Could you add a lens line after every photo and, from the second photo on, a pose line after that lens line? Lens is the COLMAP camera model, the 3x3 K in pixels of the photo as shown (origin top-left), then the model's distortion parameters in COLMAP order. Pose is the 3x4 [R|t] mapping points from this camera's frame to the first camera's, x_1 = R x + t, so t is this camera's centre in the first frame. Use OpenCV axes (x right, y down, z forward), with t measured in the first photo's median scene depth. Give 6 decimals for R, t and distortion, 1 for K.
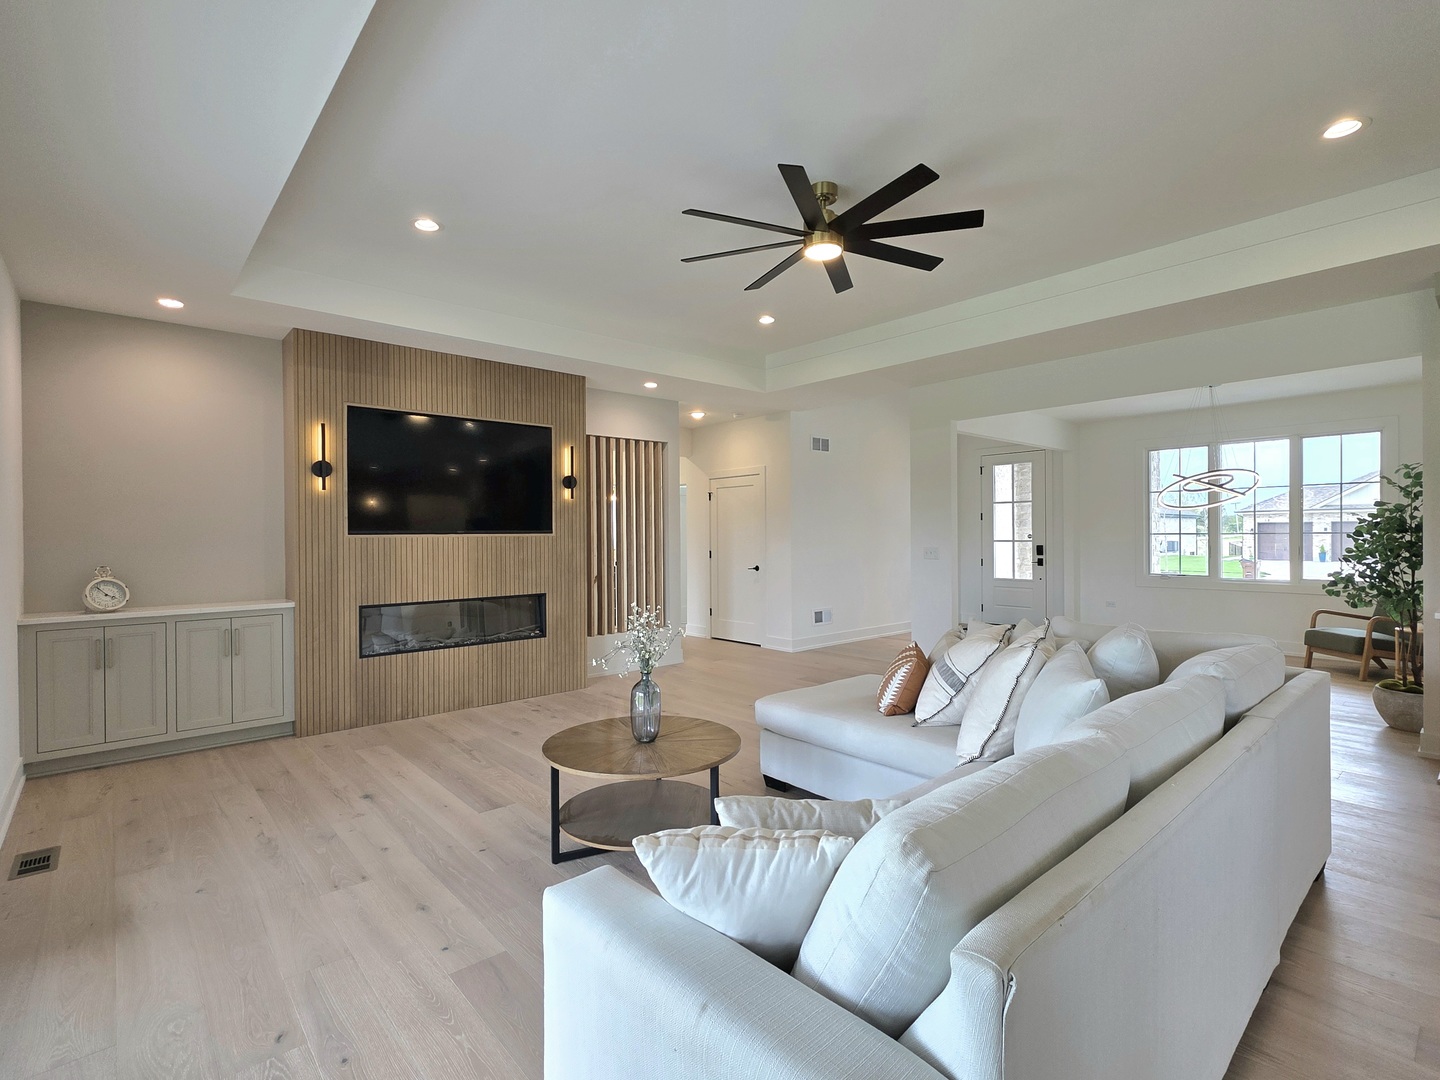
lens RADIAL K [[697.2, 0, 723.8], [0, 697.2, 540.7], [0, 0, 1]] dist [-0.004710, -0.001319]
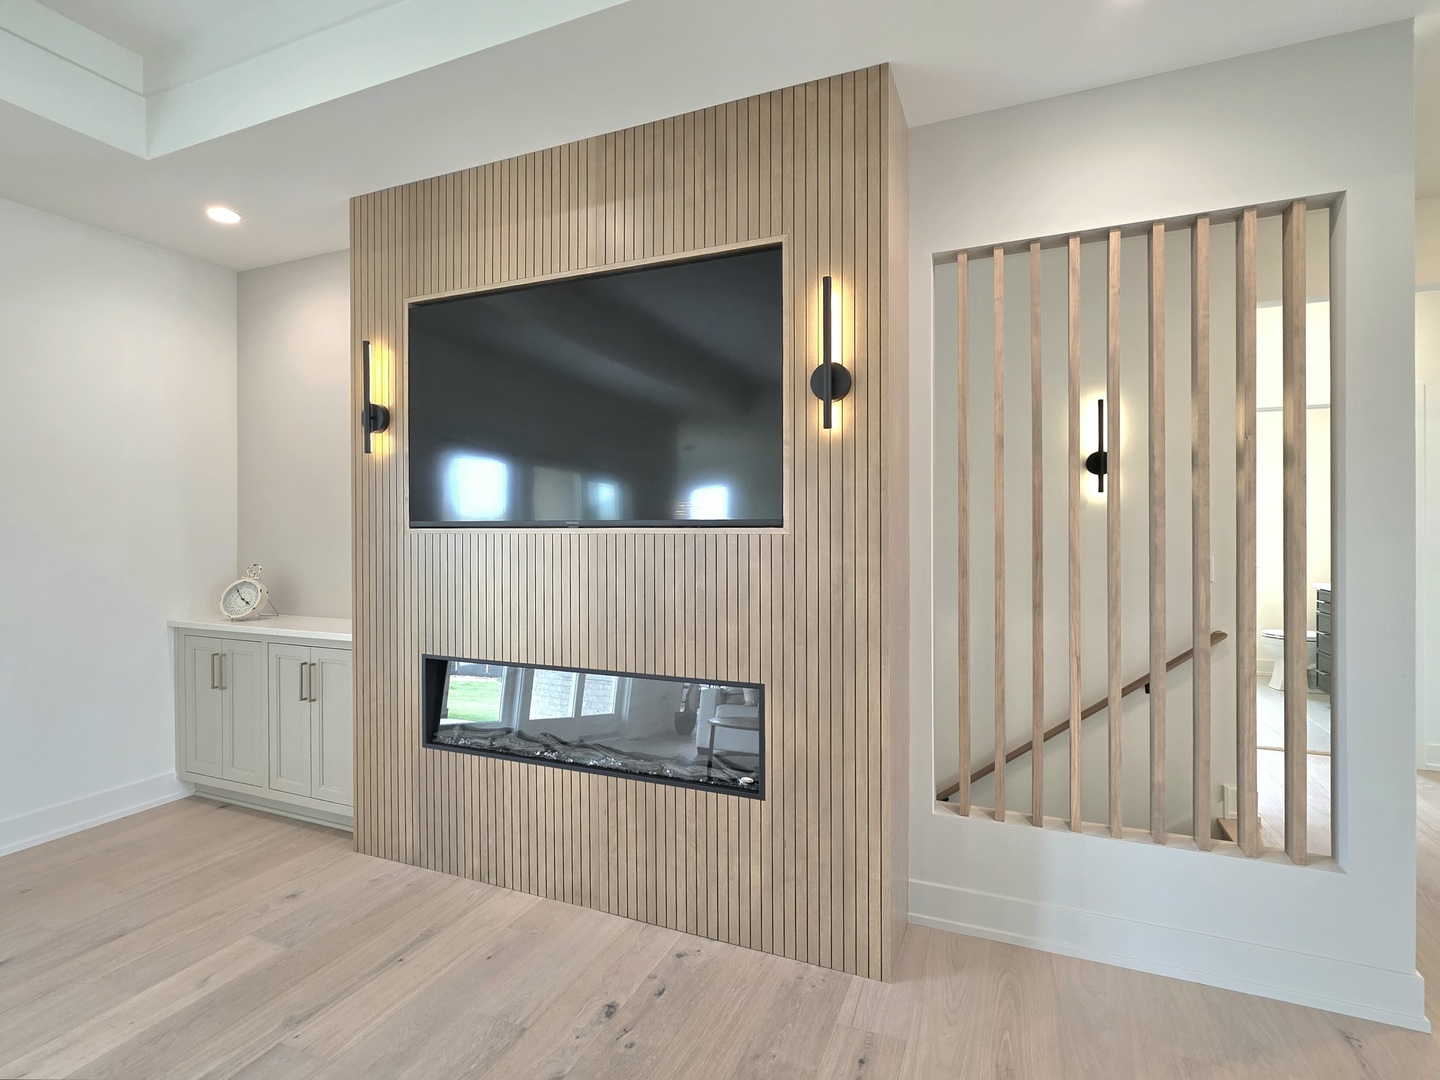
lens RADIAL K [[716.1, 0, 711.5], [0, 716.1, 533.1], [0, 0, 1]] dist [0.005752, 0.000907]
pose [[0.426477, 0.010750, -0.904435, 0.088313], [-0.011136, 0.999916, 0.006633, -0.009670], [0.904430, 0.007243, 0.426561, 0.835632]]
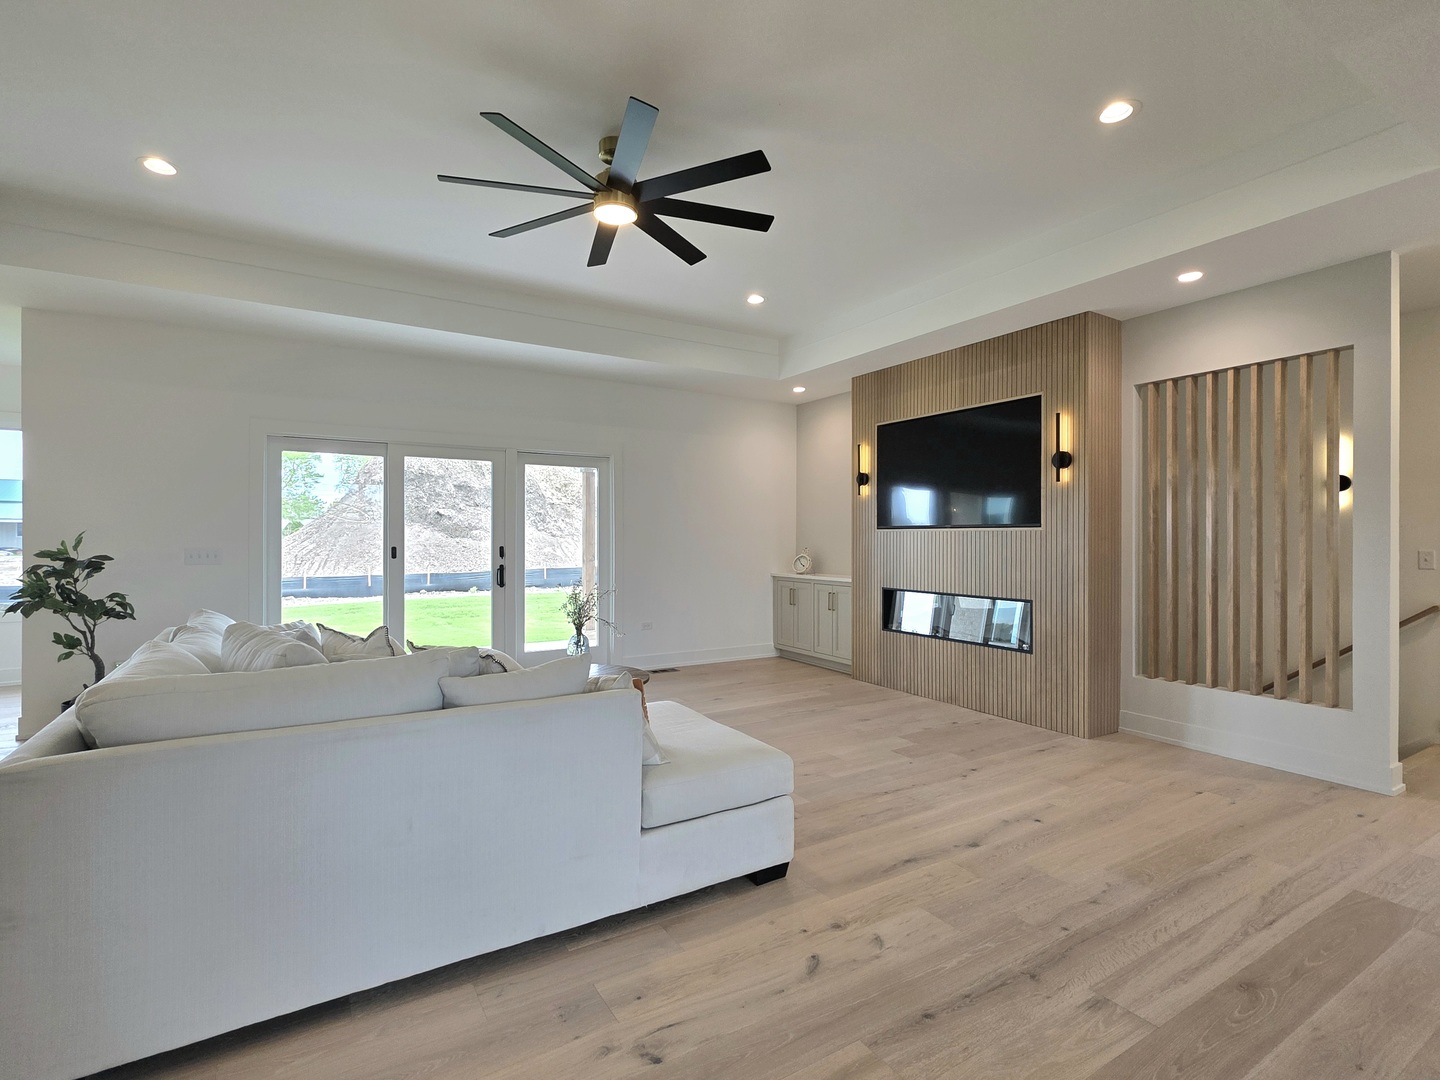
lens RADIAL K [[697.3, 0, 720.0], [0, 697.3, 540.0], [0, 0, 1]] dist [0.001425, -0.000100]
pose [[-0.176225, 0.012503, -0.984271, 0.634905], [-0.009739, 0.999848, 0.014444, -0.003730], [0.984302, 0.012131, -0.176076, 0.810537]]
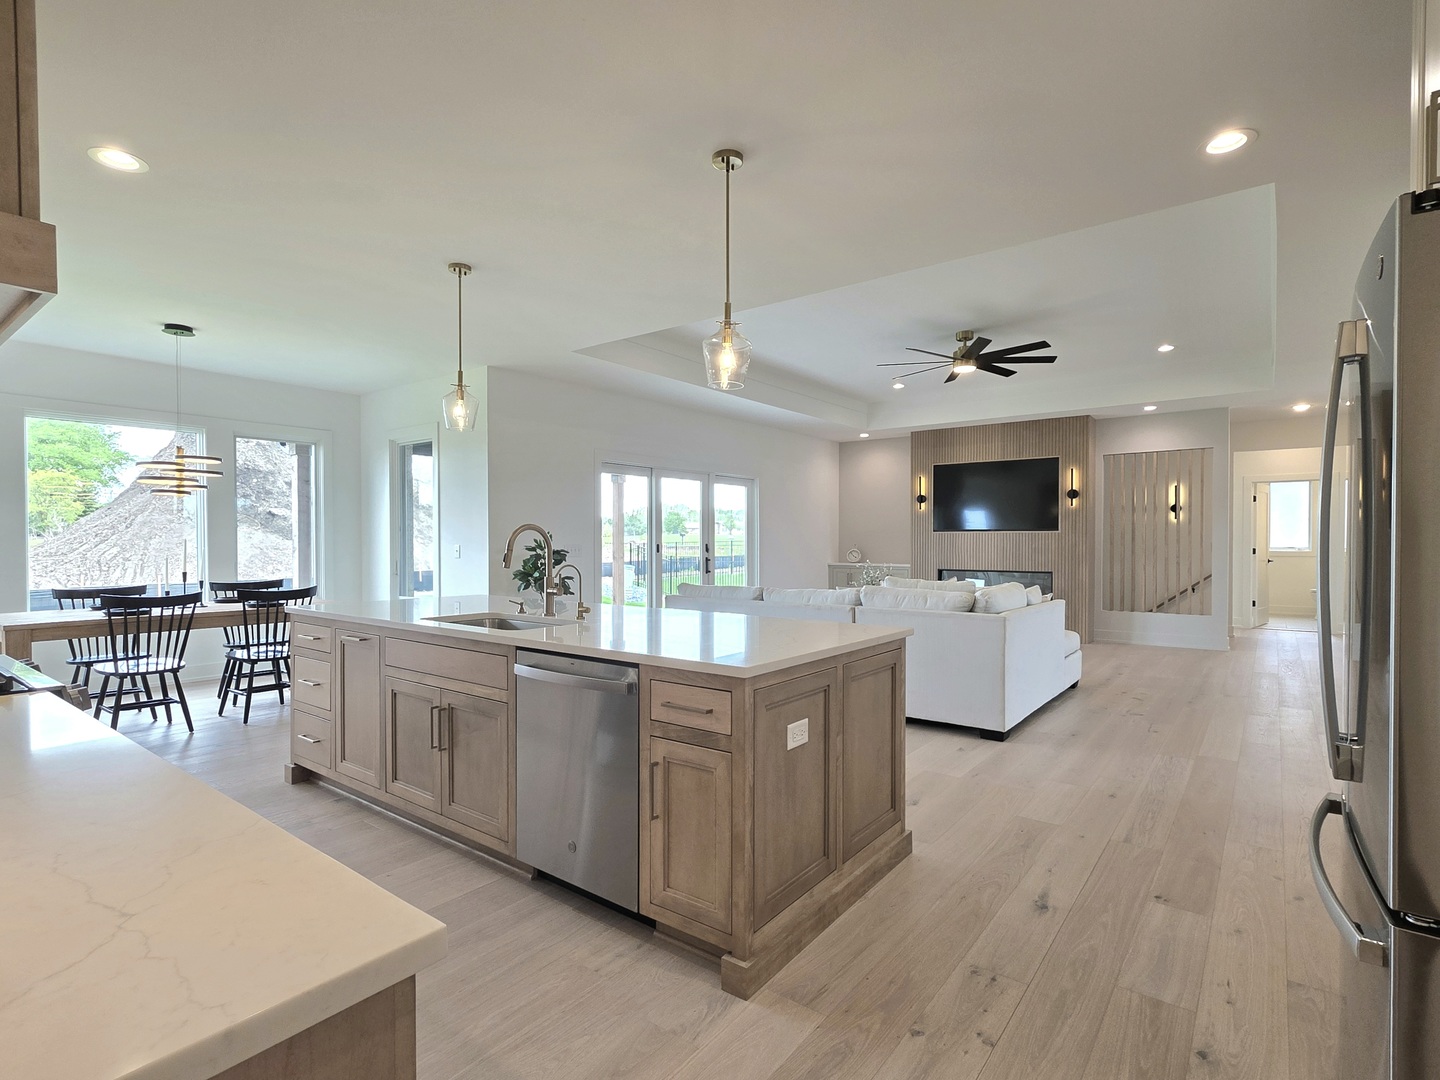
lens RADIAL K [[717.7, 0, 720.0], [0, 717.7, 540.0], [0, 0, 1]] dist [0.003715, 0.000300]
pose [[0.185677, 0.007772, -0.982580, 1.129126], [-0.011826, 0.999914, 0.005675, 0.008967], [0.982540, 0.010567, 0.185753, 0.037906]]
